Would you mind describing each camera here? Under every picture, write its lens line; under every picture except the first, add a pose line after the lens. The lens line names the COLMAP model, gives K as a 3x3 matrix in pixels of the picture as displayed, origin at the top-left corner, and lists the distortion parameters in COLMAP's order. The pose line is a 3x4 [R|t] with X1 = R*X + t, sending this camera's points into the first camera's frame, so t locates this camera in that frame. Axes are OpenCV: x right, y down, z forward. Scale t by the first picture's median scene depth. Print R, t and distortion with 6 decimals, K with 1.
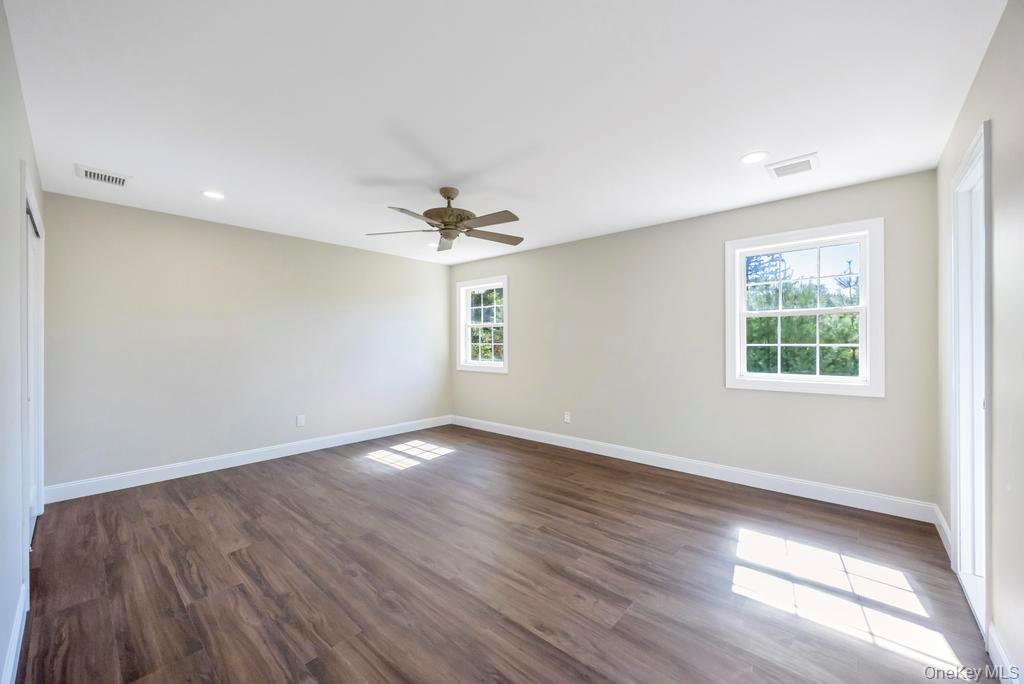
lens RADIAL K [[393.9, 0, 512.4], [0, 393.9, 339.5], [0, 0, 1]] dist [-0.002780, 0.000103]
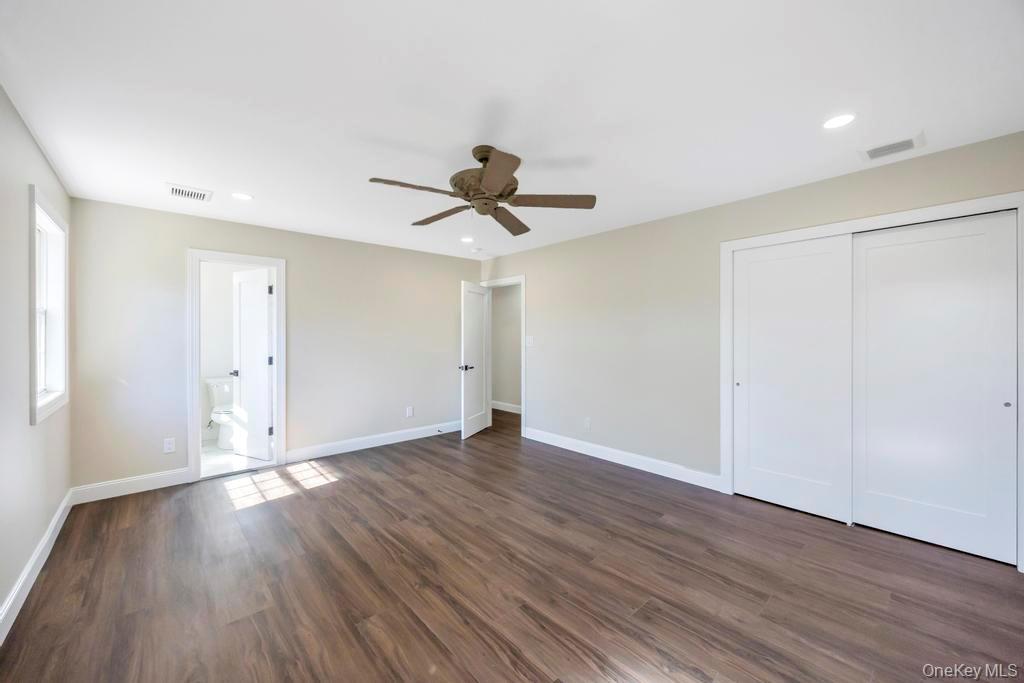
lens RADIAL K [[397.1, 0, 512.0], [0, 397.1, 341.5], [0, 0, 1]] dist [-0.001501, -0.000168]
pose [[-0.993467, 0.007494, 0.113873, -0.391838], [0.008118, 0.999954, 0.005018, -0.009835], [-0.113830, 0.005909, -0.993483, 2.304646]]
